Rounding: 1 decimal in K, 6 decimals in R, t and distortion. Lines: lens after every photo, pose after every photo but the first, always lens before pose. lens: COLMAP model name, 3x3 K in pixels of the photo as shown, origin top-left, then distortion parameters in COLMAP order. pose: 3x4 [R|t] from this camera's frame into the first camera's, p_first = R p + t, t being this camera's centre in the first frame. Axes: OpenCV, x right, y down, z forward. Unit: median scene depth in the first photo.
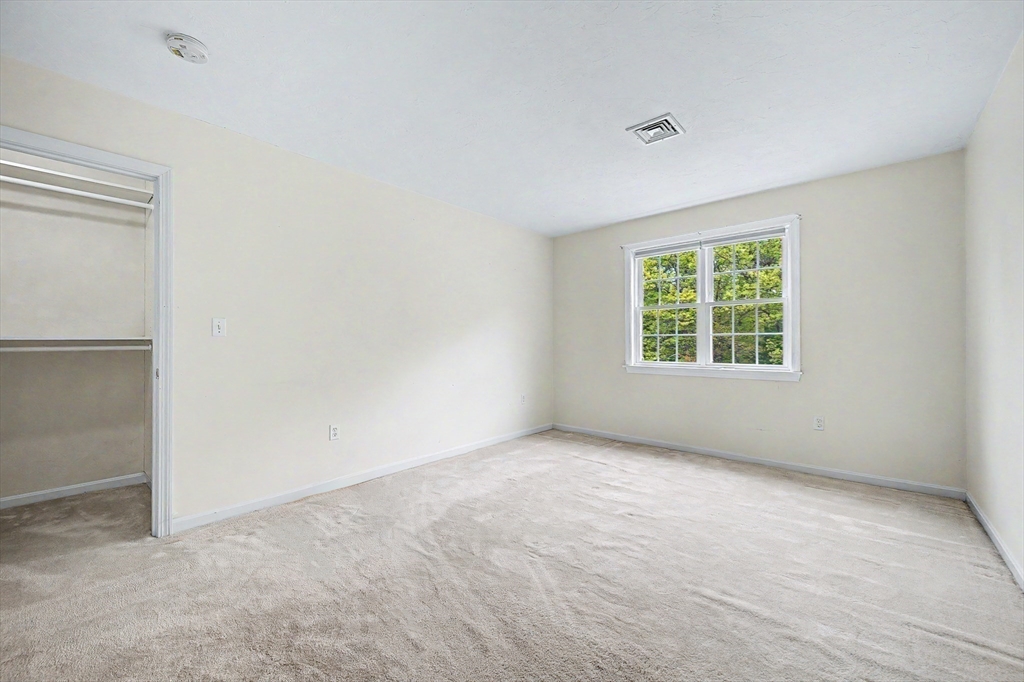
lens RADIAL K [[405.7, 0, 511.3], [0, 405.7, 347.0], [0, 0, 1]] dist [-0.000240, -0.000134]
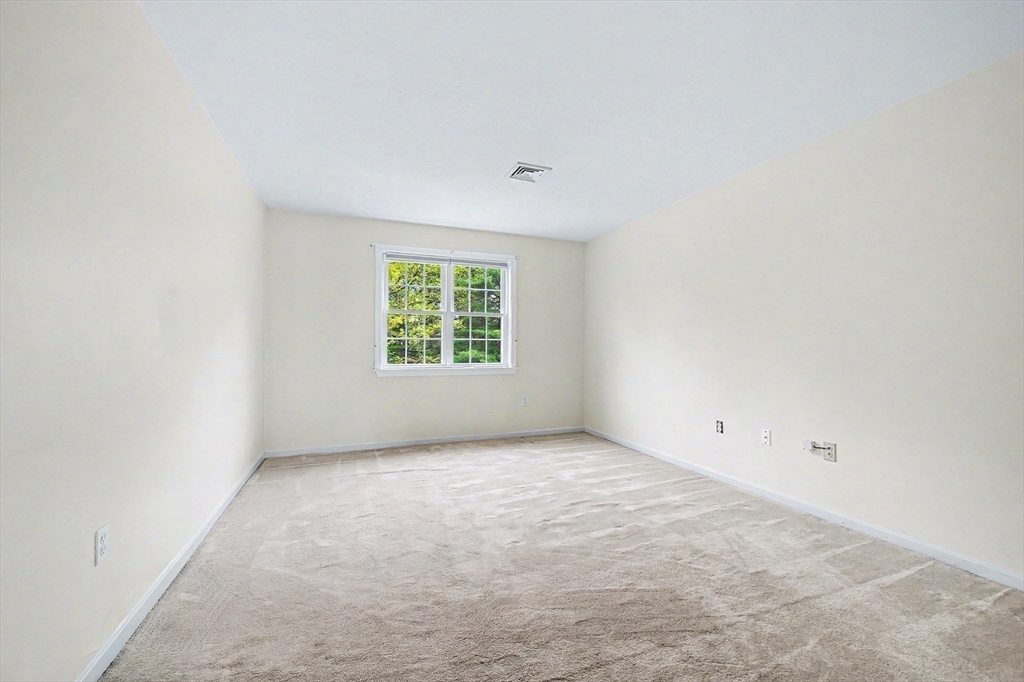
lens RADIAL K [[405.7, 0, 511.3], [0, 405.7, 347.0], [0, 0, 1]] dist [-0.000240, -0.000134]
pose [[0.452696, 0.004328, 0.891655, -0.493231], [0.006564, 0.999945, -0.008187, 0.003040], [-0.891641, 0.009559, 0.452642, 0.322464]]
